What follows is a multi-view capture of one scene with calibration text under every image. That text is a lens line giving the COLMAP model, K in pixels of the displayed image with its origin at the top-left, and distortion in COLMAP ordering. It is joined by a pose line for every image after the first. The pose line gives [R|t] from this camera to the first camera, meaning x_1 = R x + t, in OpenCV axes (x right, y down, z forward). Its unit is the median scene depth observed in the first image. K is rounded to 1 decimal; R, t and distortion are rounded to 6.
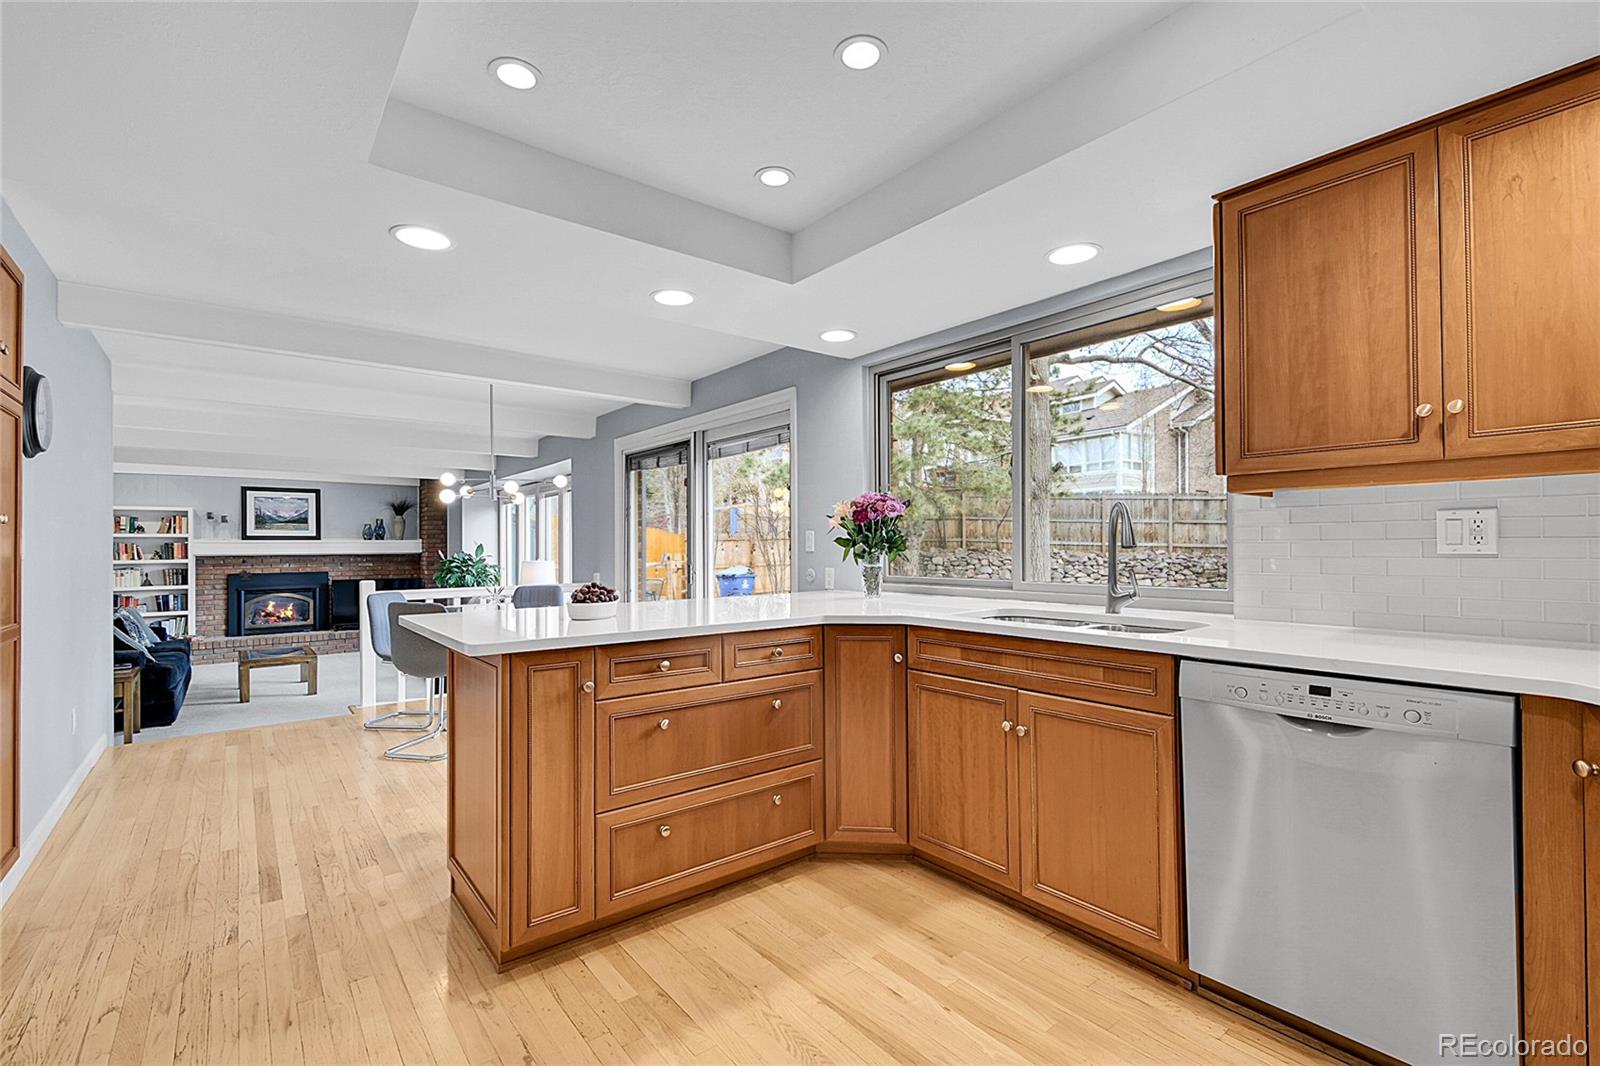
lens RADIAL K [[710.4, 0, 803.7], [0, 710.4, 540.5], [0, 0, 1]] dist [0.001354, -0.000289]
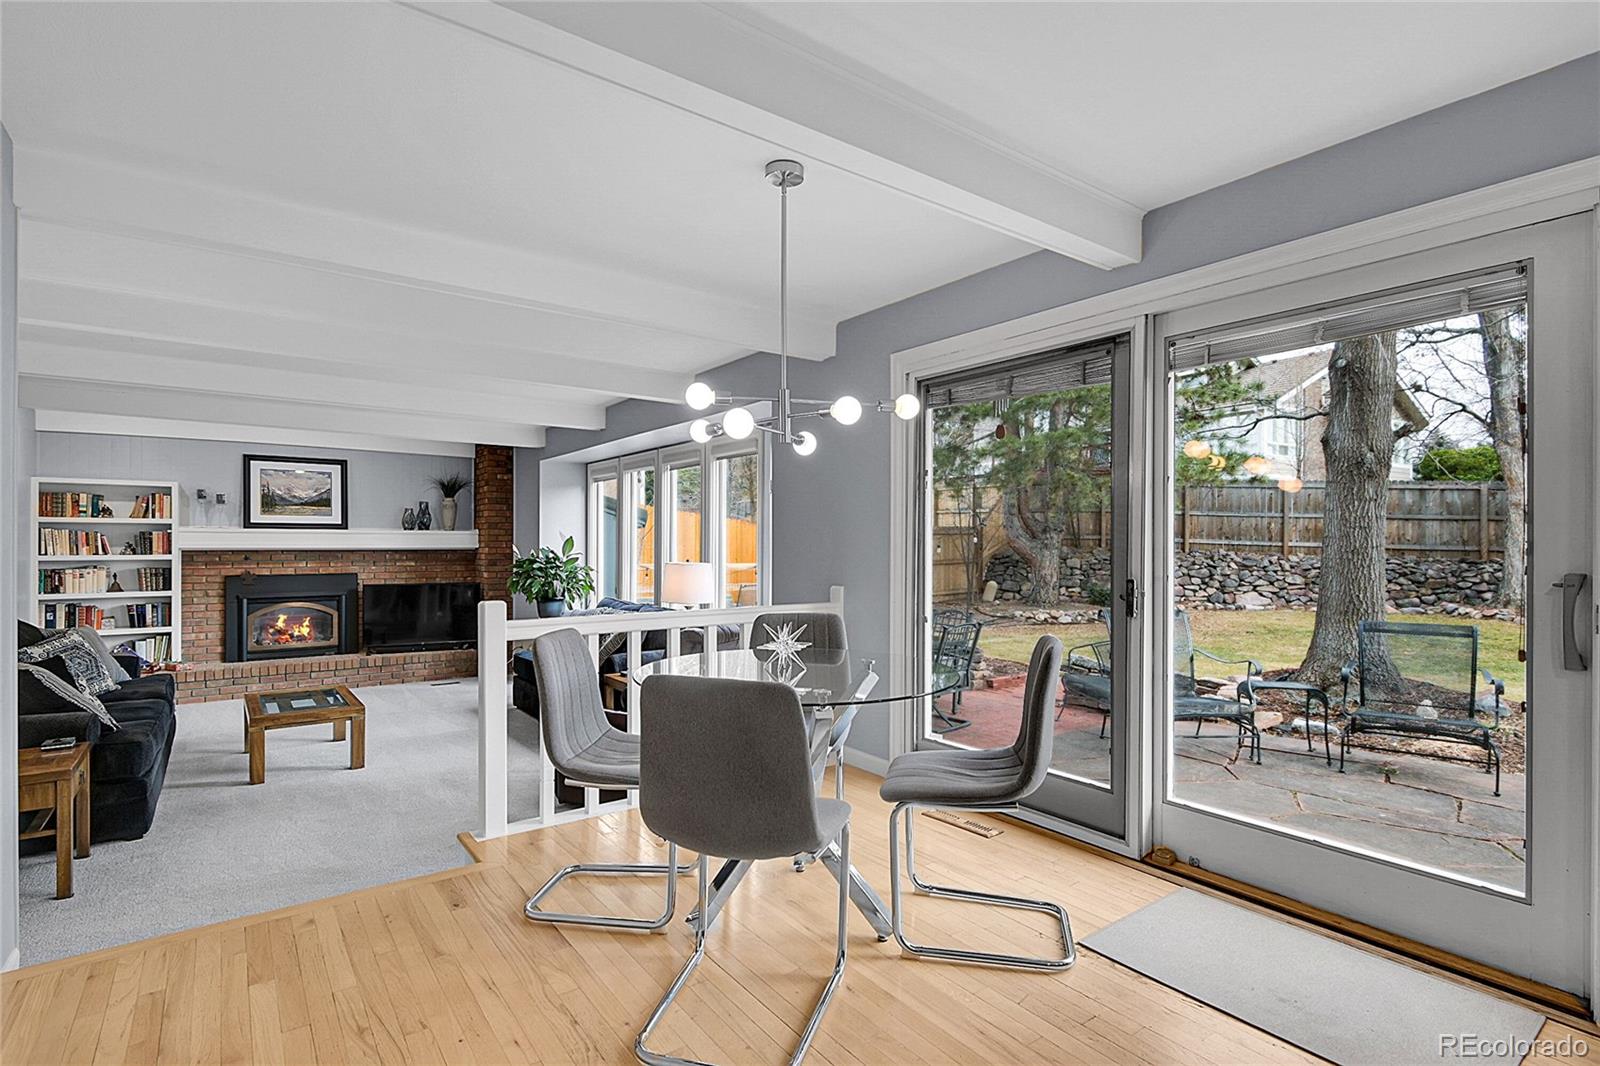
lens RADIAL K [[778.6, 0, 799.6], [0, 778.6, 544.2], [0, 0, 1]] dist [-0.000286, -0.000010]
pose [[0.999306, 0.008919, -0.036169, -0.202407], [-0.008589, 0.999920, 0.009255, 0.003289], [0.036249, -0.008938, 0.999303, 0.235844]]
